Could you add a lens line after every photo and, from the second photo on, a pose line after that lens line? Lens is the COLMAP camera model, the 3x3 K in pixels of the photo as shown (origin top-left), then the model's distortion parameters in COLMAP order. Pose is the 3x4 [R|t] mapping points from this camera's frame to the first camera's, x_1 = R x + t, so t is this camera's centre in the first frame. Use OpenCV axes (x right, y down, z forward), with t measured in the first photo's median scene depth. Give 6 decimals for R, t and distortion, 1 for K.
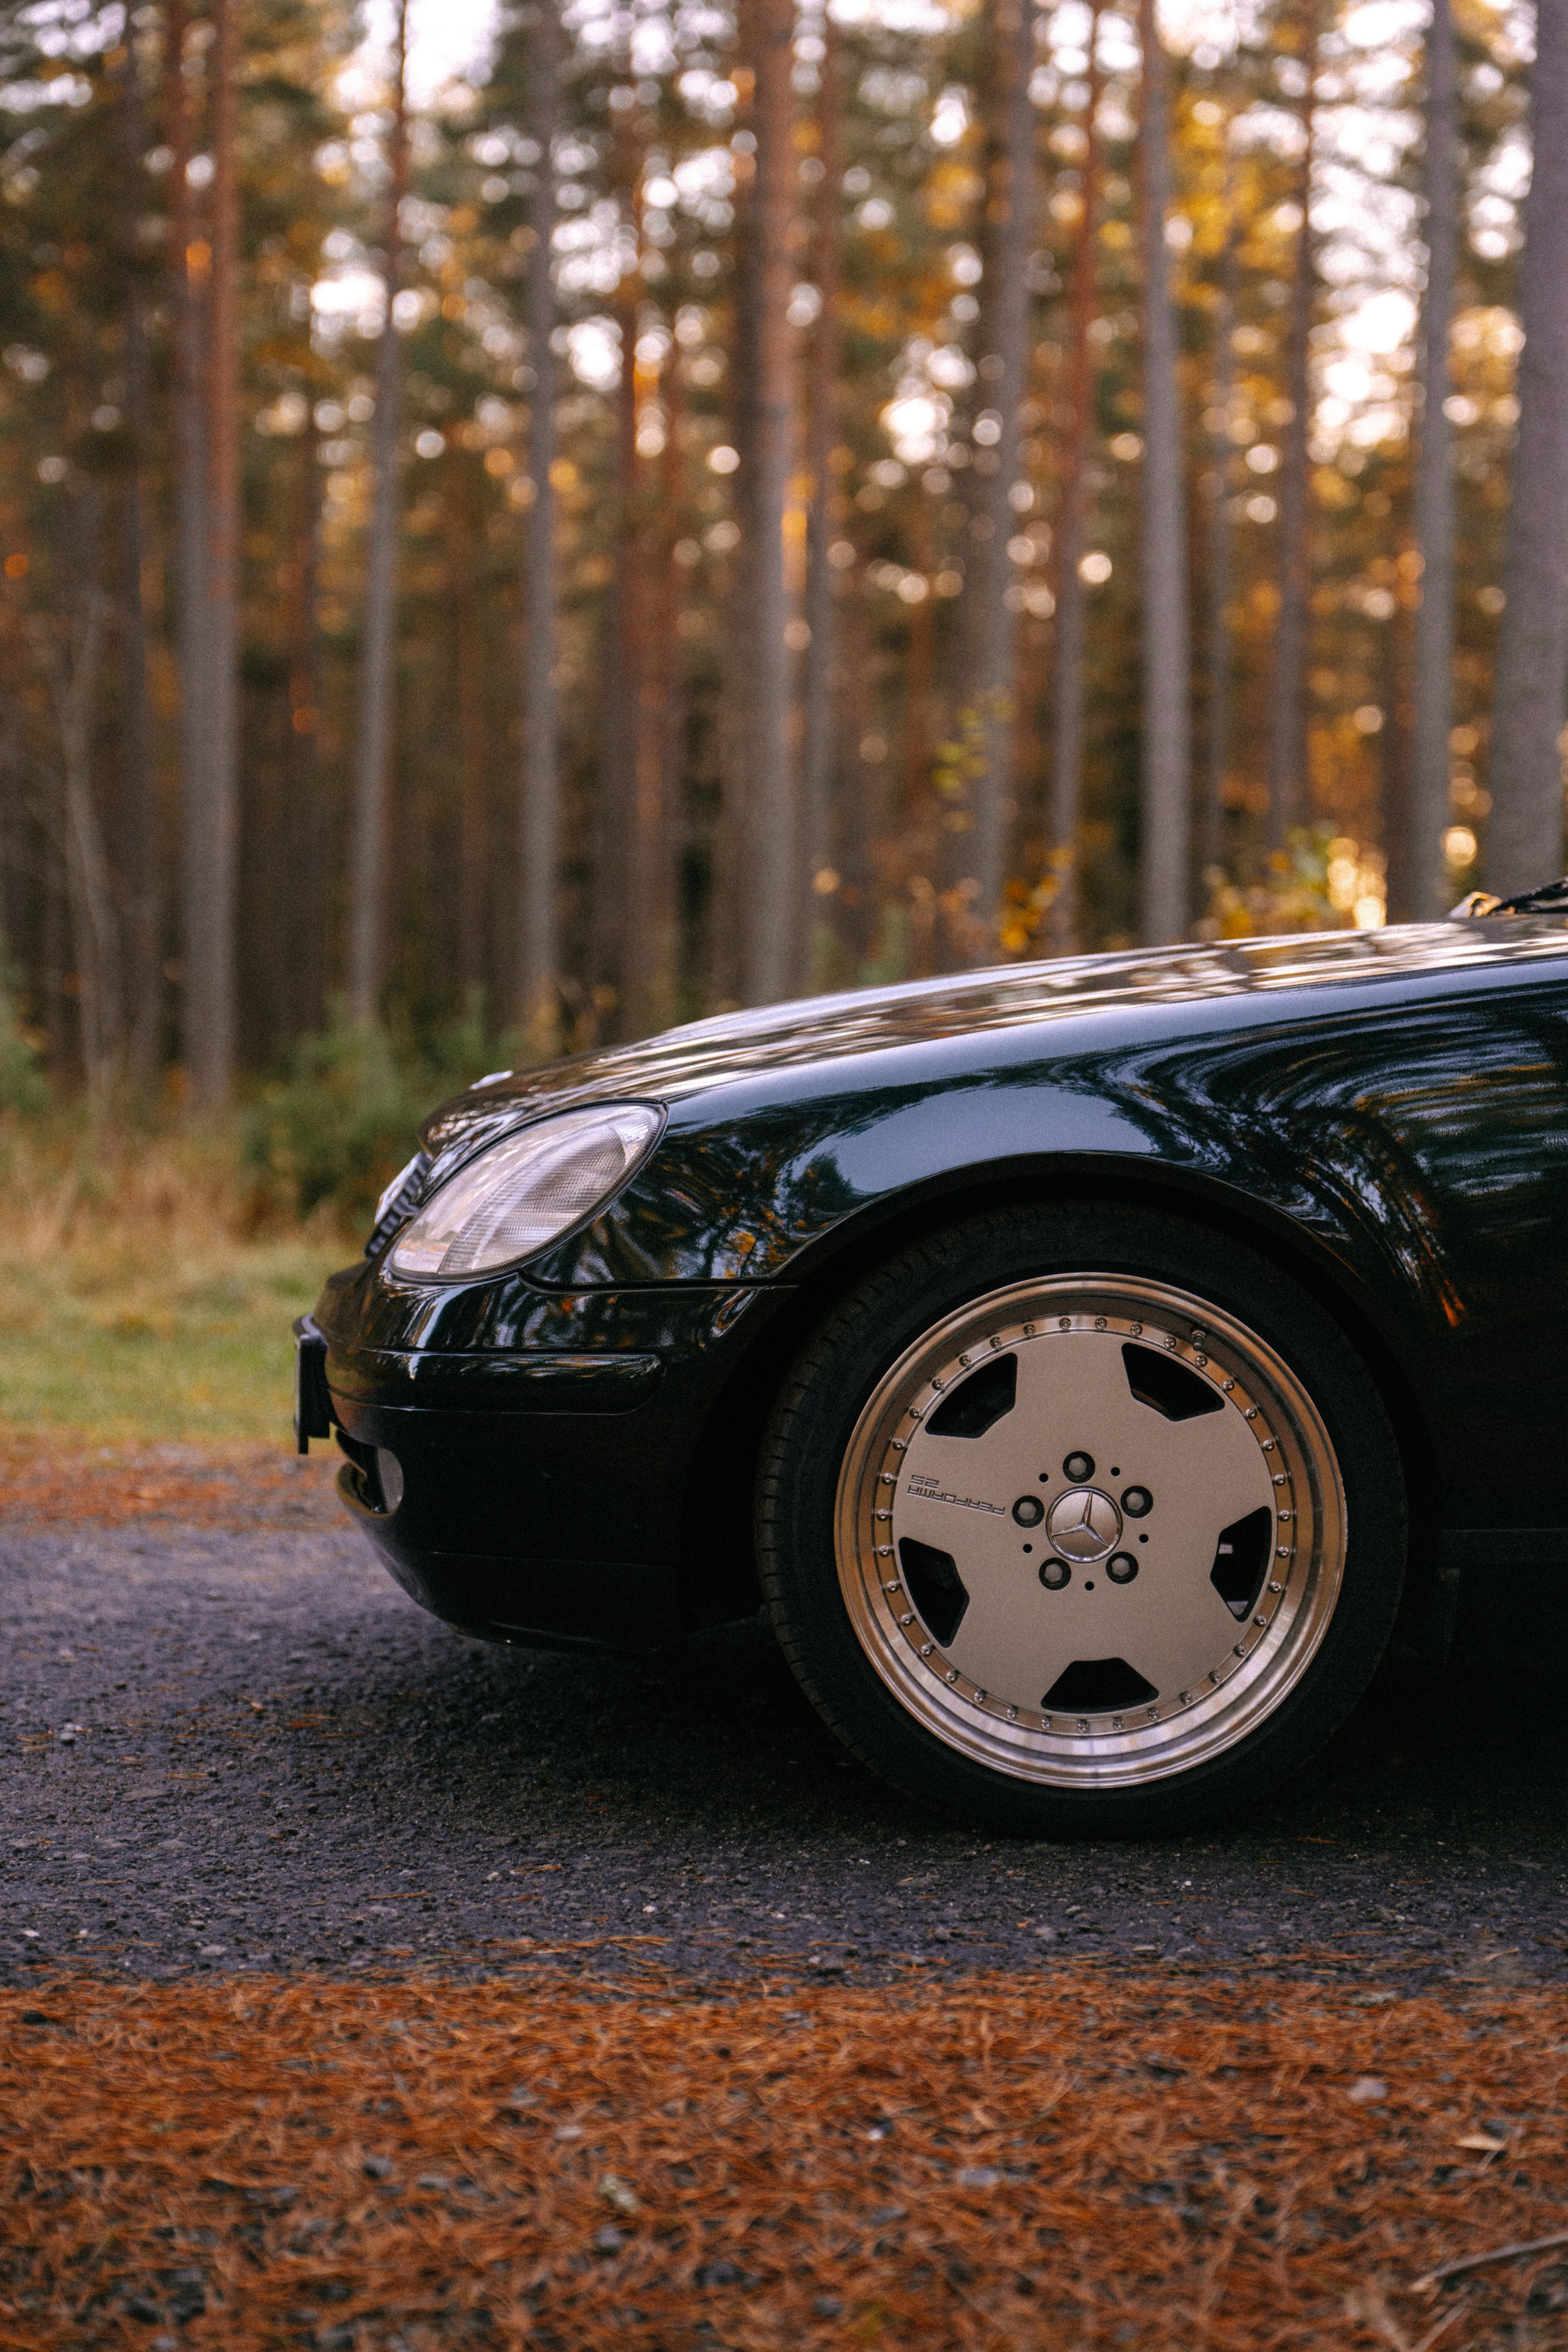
lens RADIAL K [[4224.2, 0, 771.3], [0, 4224.2, 1171.7], [0, 0, 1]] dist [0.322787, 0.000000]
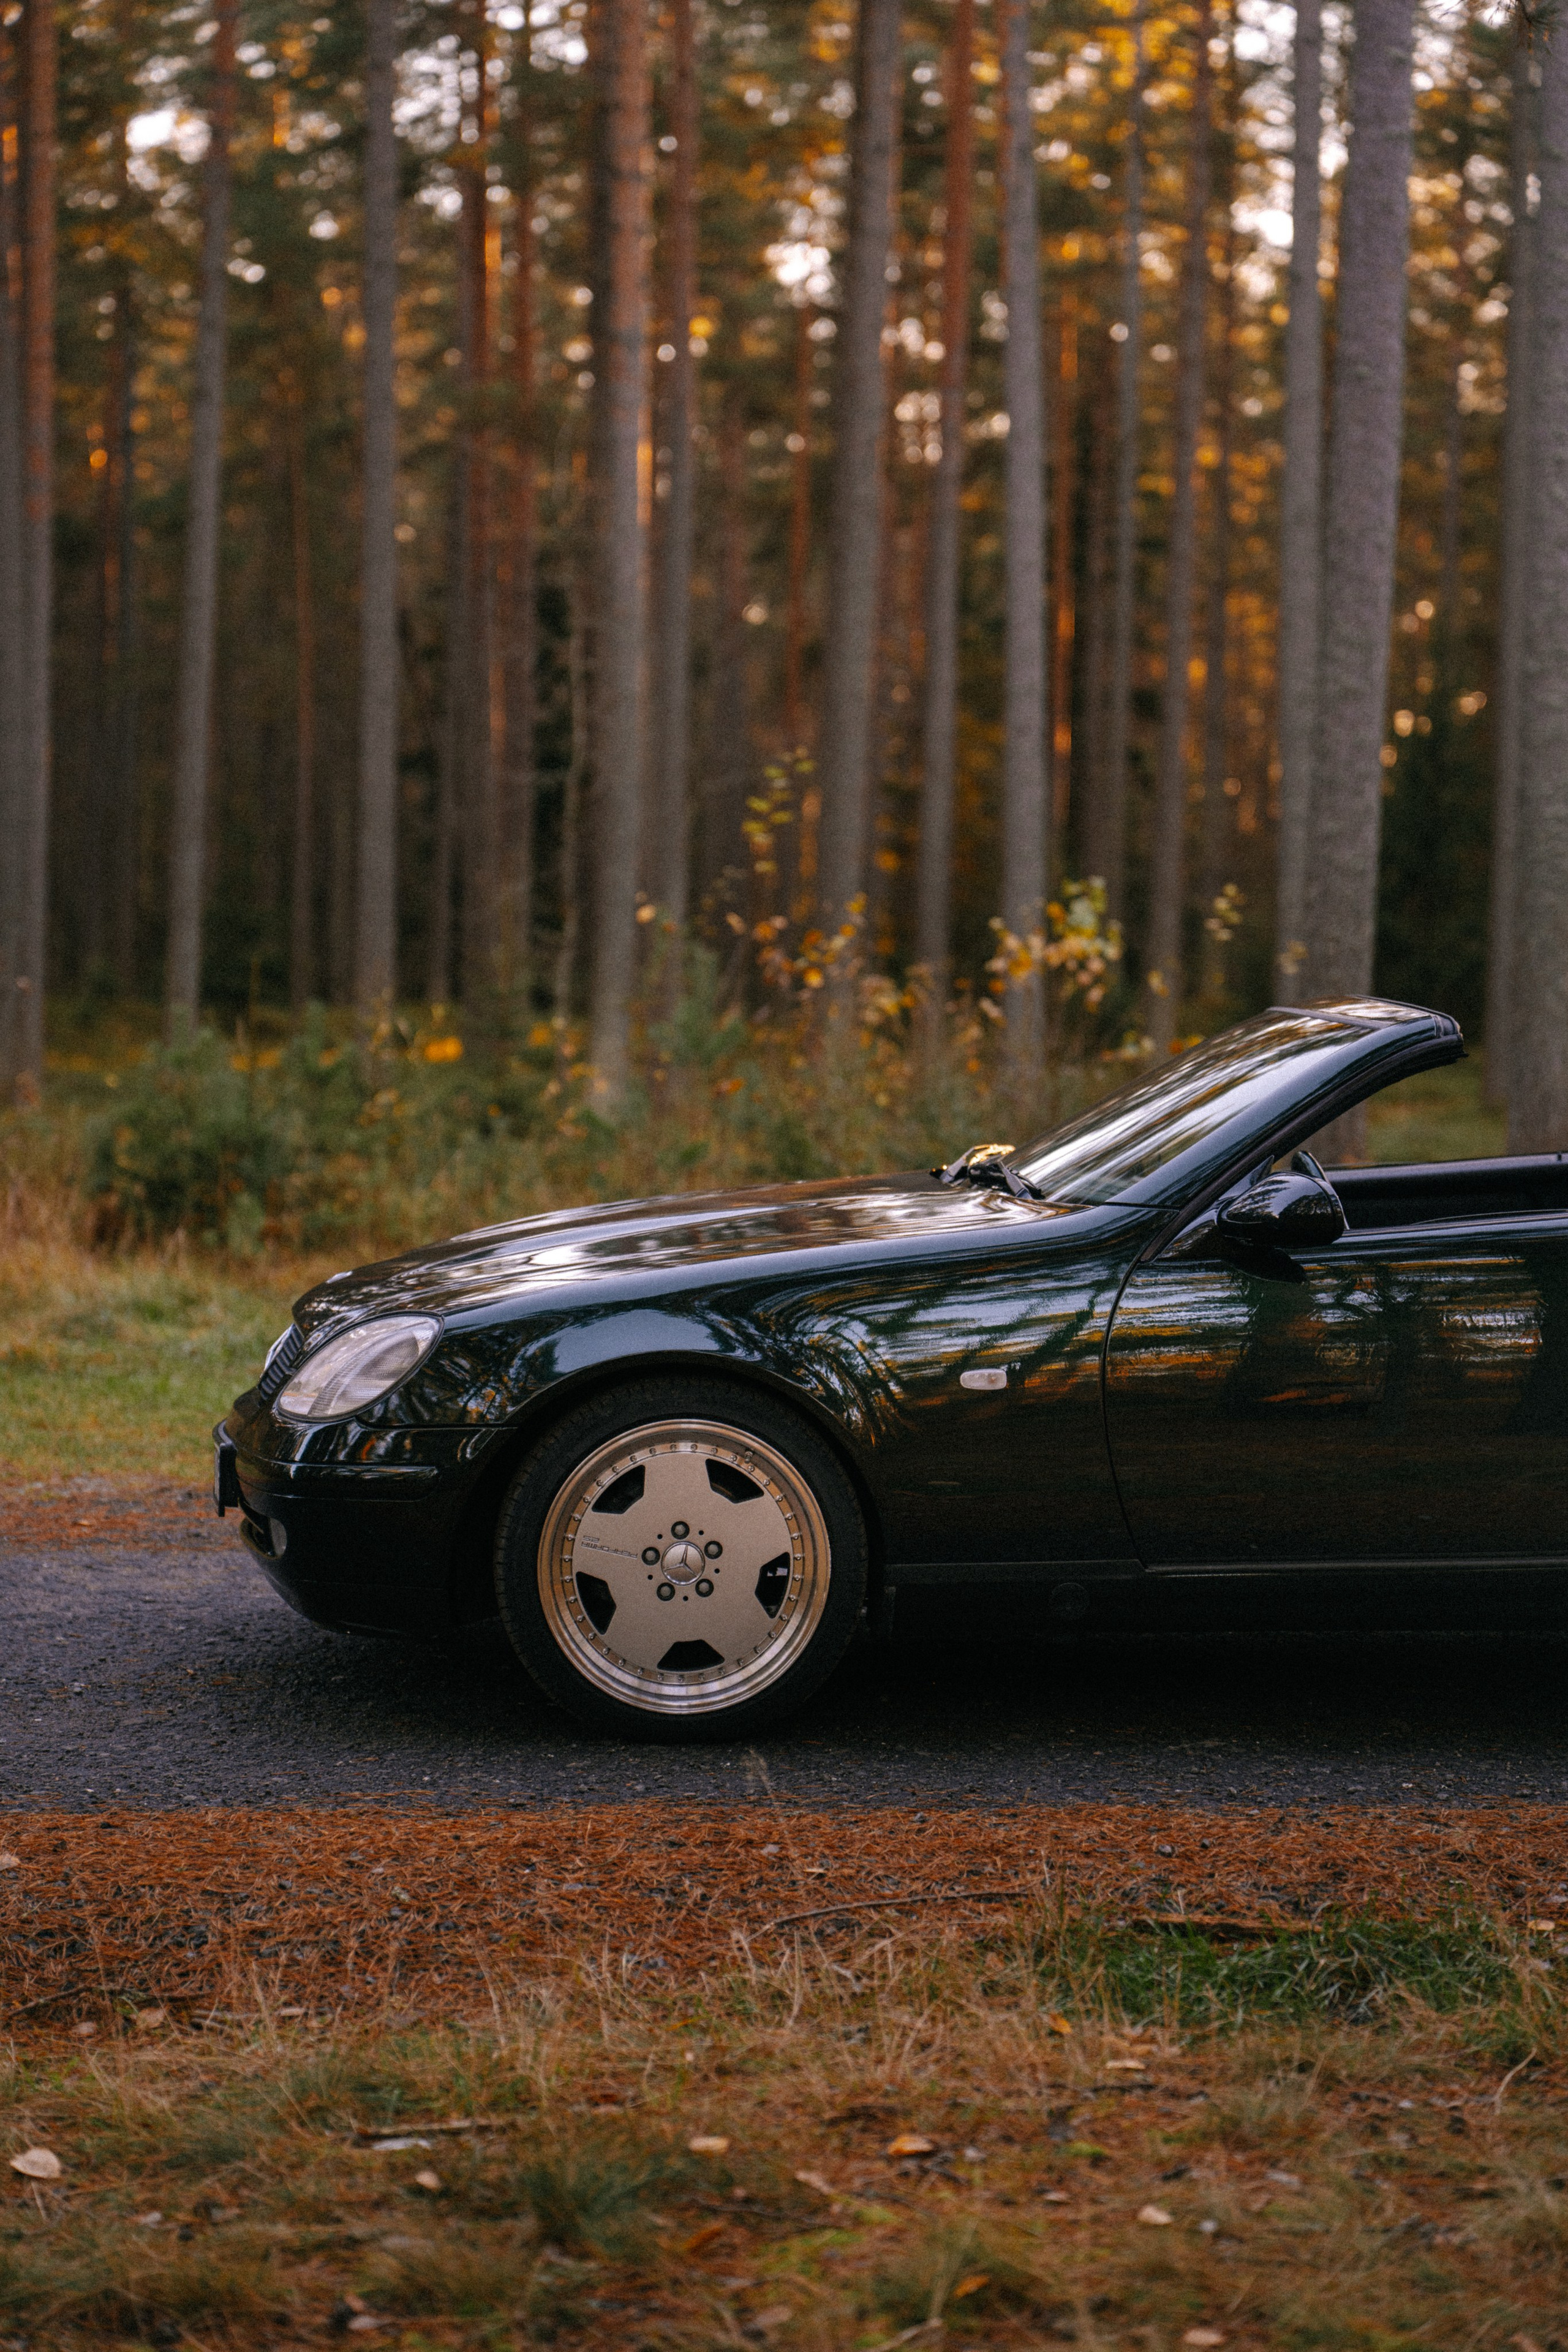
lens RADIAL K [[4702.0, 0, 793.2], [0, 4702.0, 1191.7], [0, 0, 1]] dist [0.494803, 0.000000]
pose [[0.999456, 0.003256, 0.032811, 0.055017], [-0.003942, 0.999775, 0.020866, -0.109728], [-0.032736, -0.020984, 0.999244, -0.931612]]
